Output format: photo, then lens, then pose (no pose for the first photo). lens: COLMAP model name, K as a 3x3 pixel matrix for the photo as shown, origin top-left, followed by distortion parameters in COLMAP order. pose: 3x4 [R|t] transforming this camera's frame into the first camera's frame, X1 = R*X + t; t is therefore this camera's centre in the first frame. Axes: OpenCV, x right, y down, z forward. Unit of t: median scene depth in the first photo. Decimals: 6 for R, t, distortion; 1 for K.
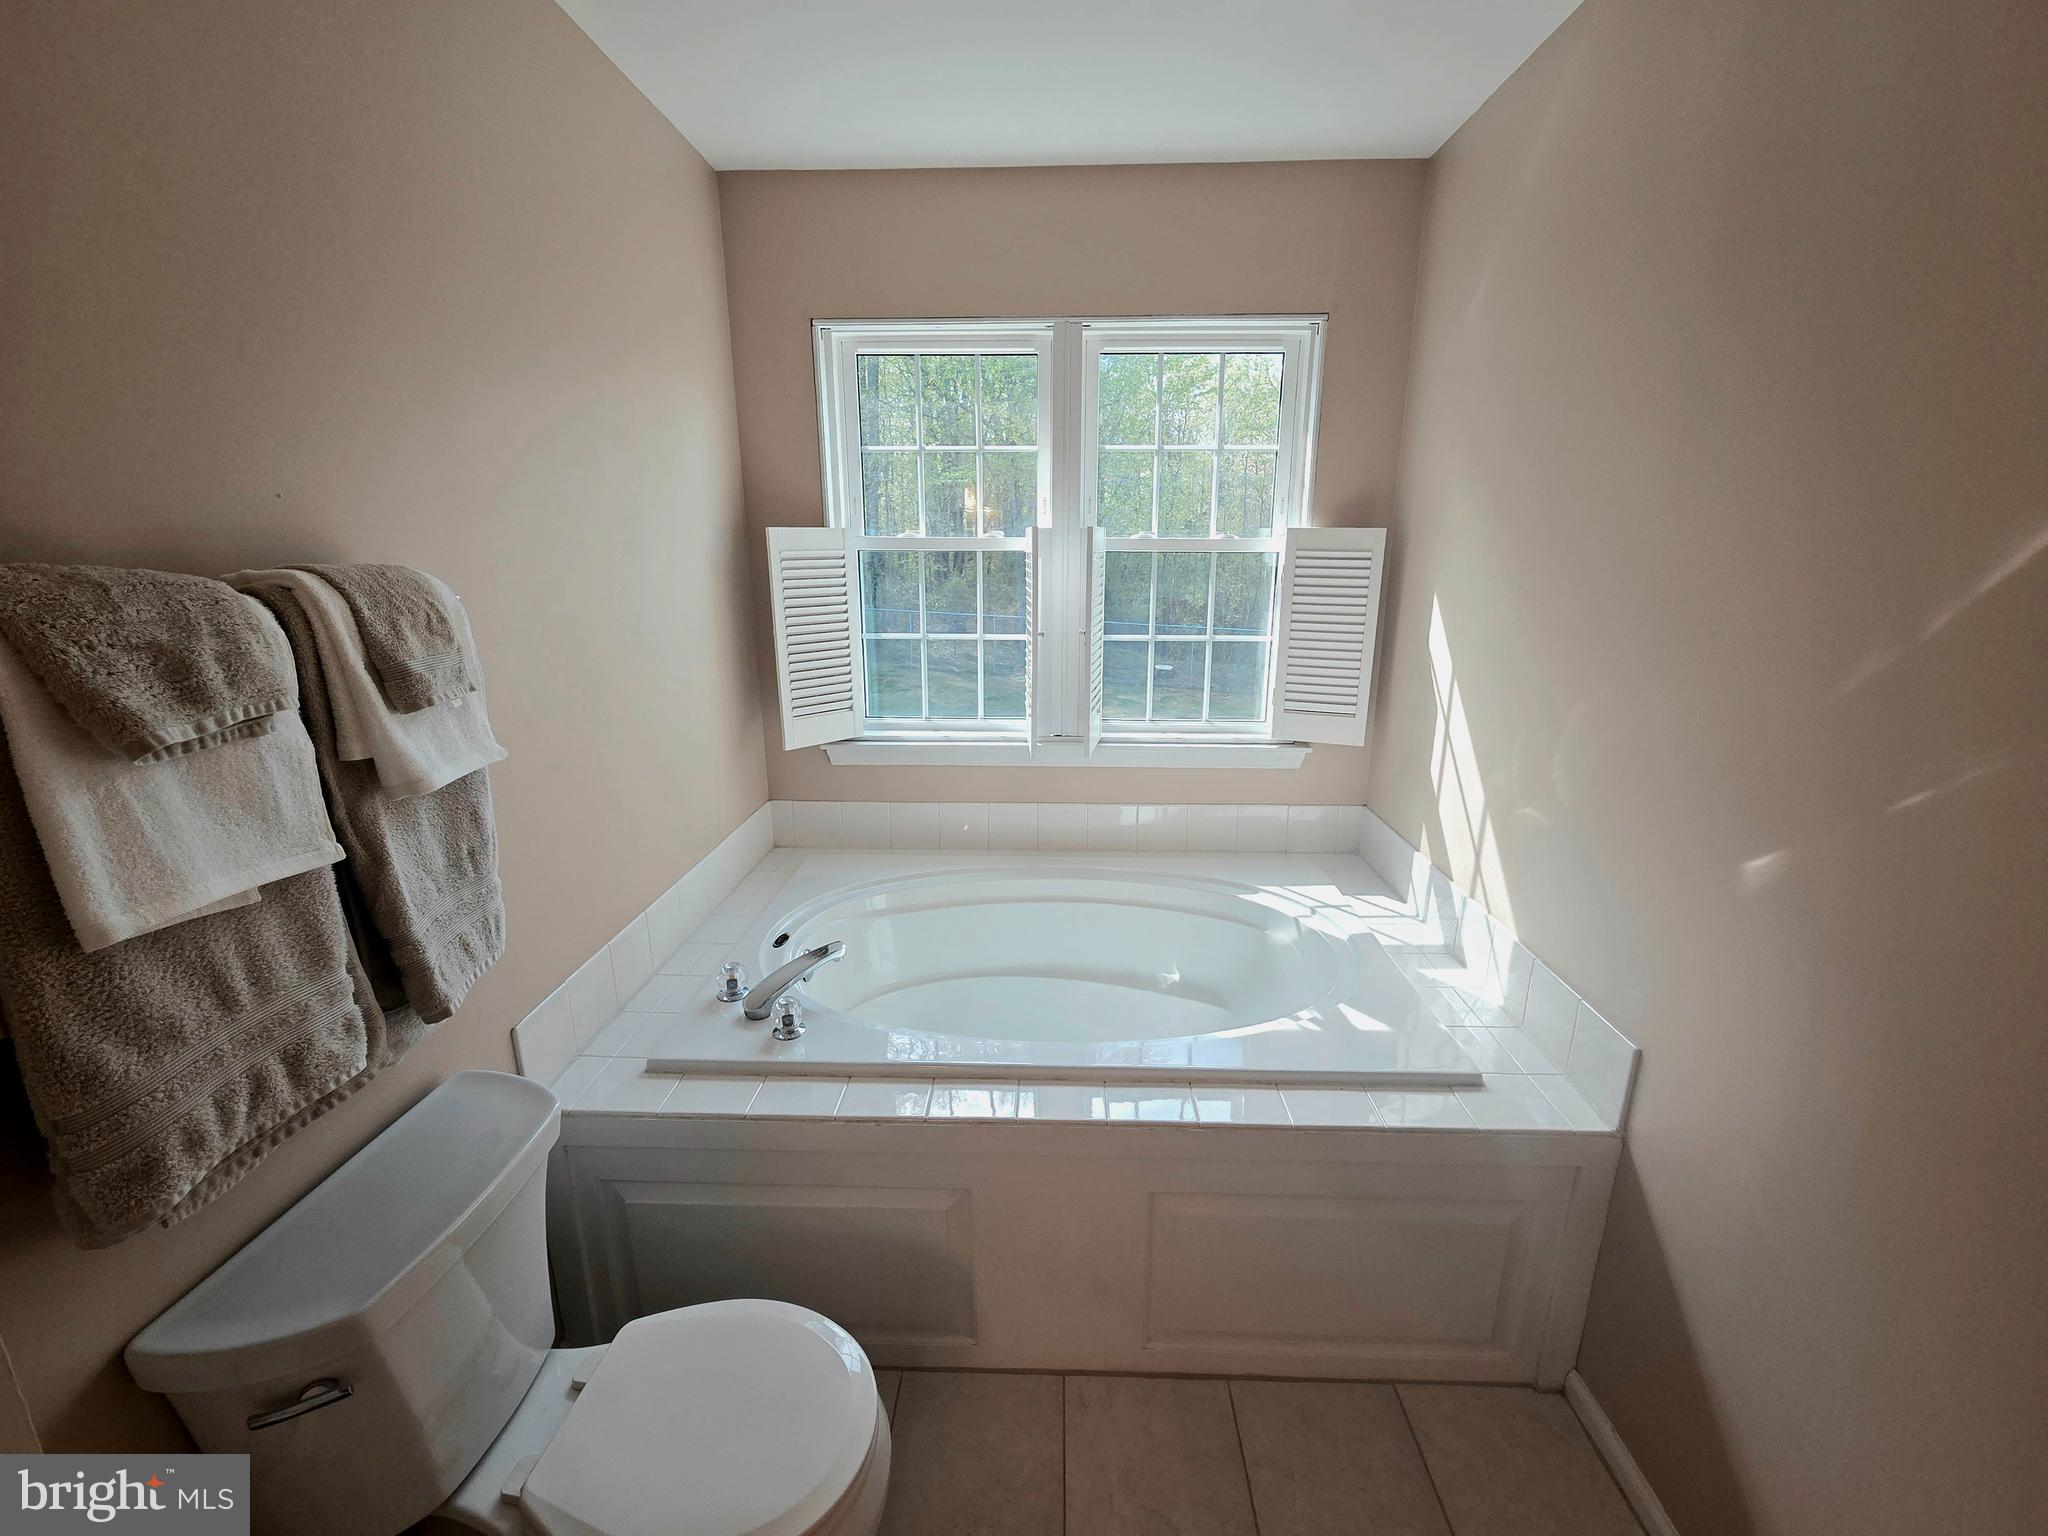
lens RADIAL K [[844.1, 0, 1032.9], [0, 844.1, 762.4], [0, 0, 1]] dist [0.001306, -0.000602]
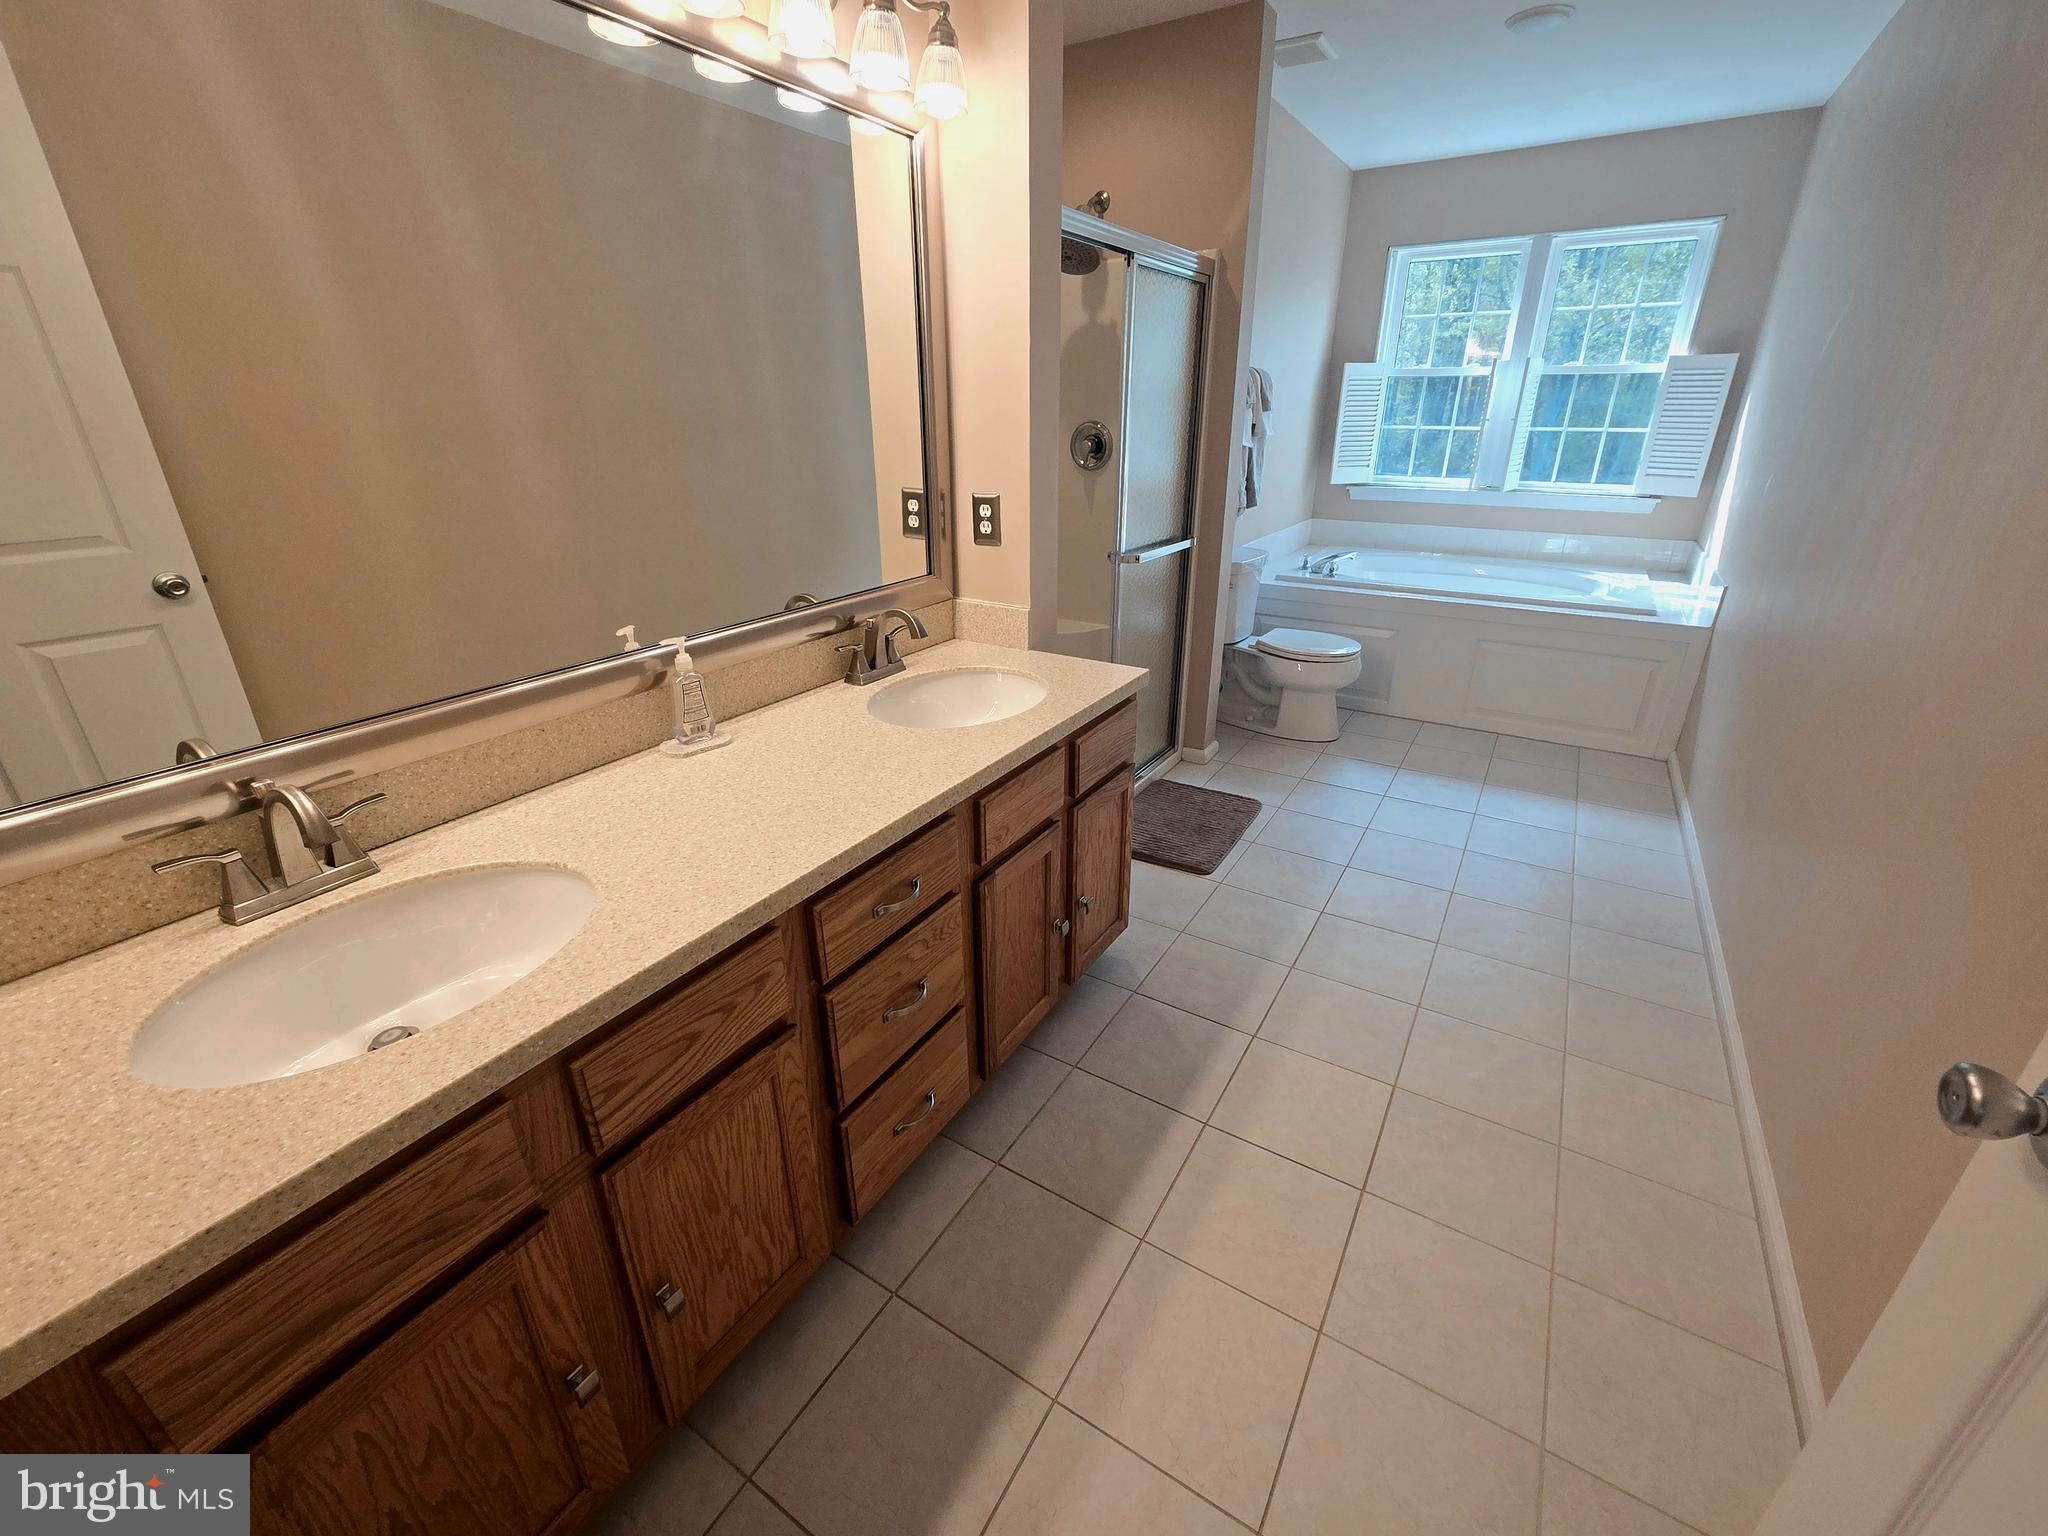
lens RADIAL K [[844.1, 0, 1027.2], [0, 844.1, 769.5], [0, 0, 1]] dist [0.001306, -0.000602]
pose [[0.866704, 0.194730, -0.459243, 0.122823], [-0.124617, 0.975987, 0.178660, 0.359819], [0.483006, -0.097616, 0.870159, -1.081381]]
